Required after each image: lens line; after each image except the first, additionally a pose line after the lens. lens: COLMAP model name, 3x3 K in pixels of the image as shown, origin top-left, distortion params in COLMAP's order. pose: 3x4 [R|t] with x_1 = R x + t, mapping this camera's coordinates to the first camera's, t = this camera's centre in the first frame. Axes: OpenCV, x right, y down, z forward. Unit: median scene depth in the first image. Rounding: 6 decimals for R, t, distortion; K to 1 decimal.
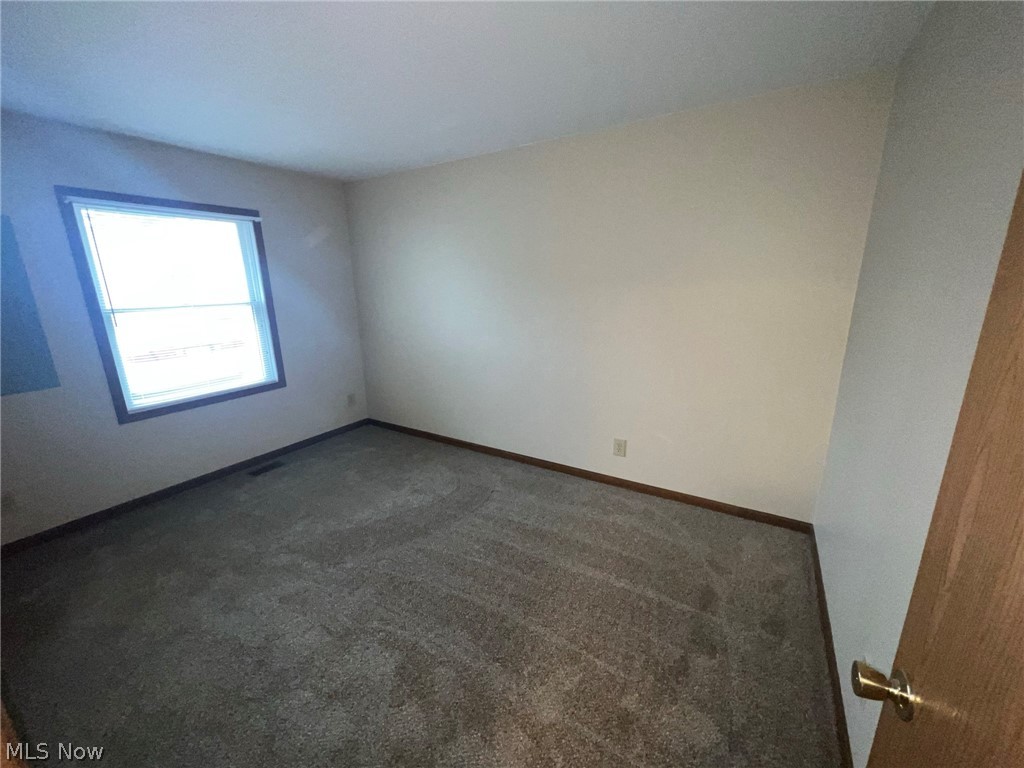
lens RADIAL K [[409.2, 0, 512.0], [0, 409.2, 384.0], [0, 0, 1]] dist [-0.002708, -0.000133]
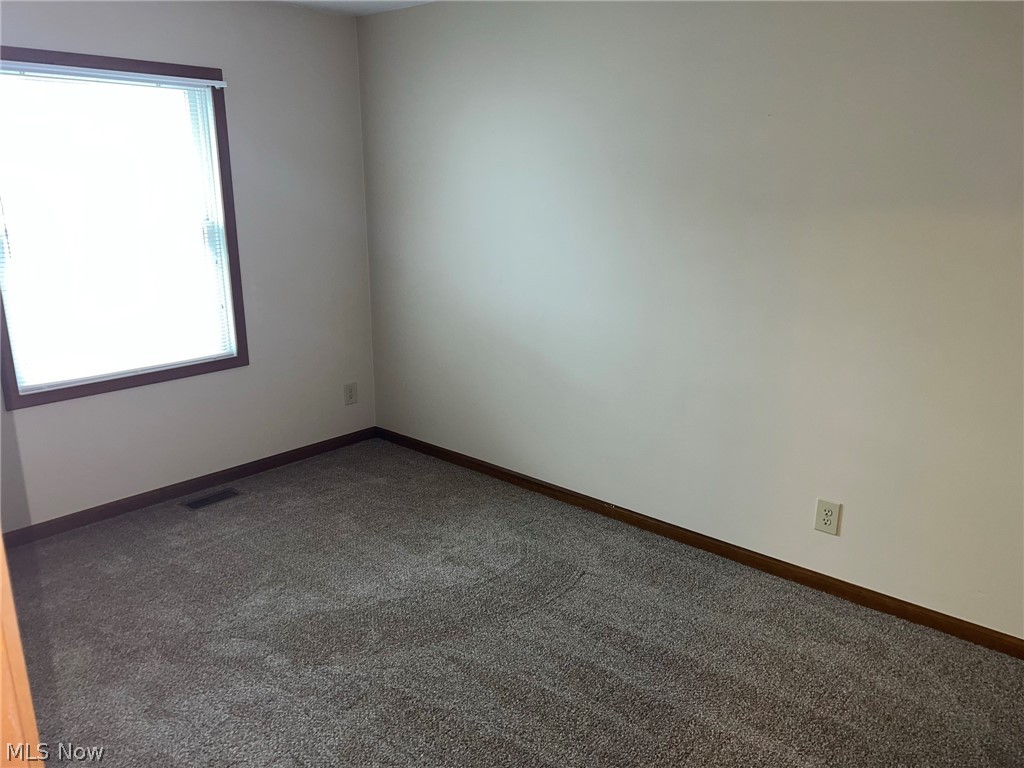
lens RADIAL K [[767.9, 0, 507.1], [0, 767.9, 387.6], [0, 0, 1]] dist [0.071405, -0.091374]
pose [[0.984712, 0.063348, -0.162260, 0.006510], [-0.060954, 0.997946, 0.019695, -0.007497], [0.163175, -0.009504, 0.986551, -0.066991]]
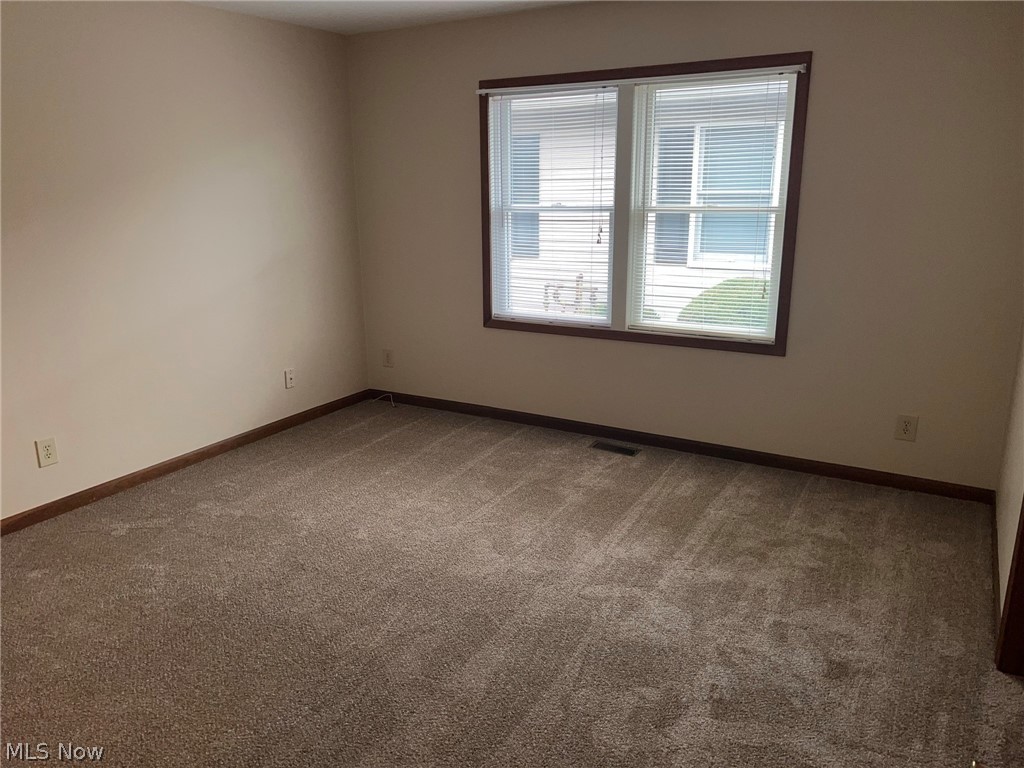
lens RADIAL K [[767.9, 0, 507.1], [0, 767.9, 387.6], [0, 0, 1]] dist [0.071405, -0.091374]
pose [[0.065835, 0.269554, -0.960732, 0.588696], [-0.239095, 0.939034, 0.247082, -0.163739], [0.968762, 0.213439, 0.126271, 0.608233]]
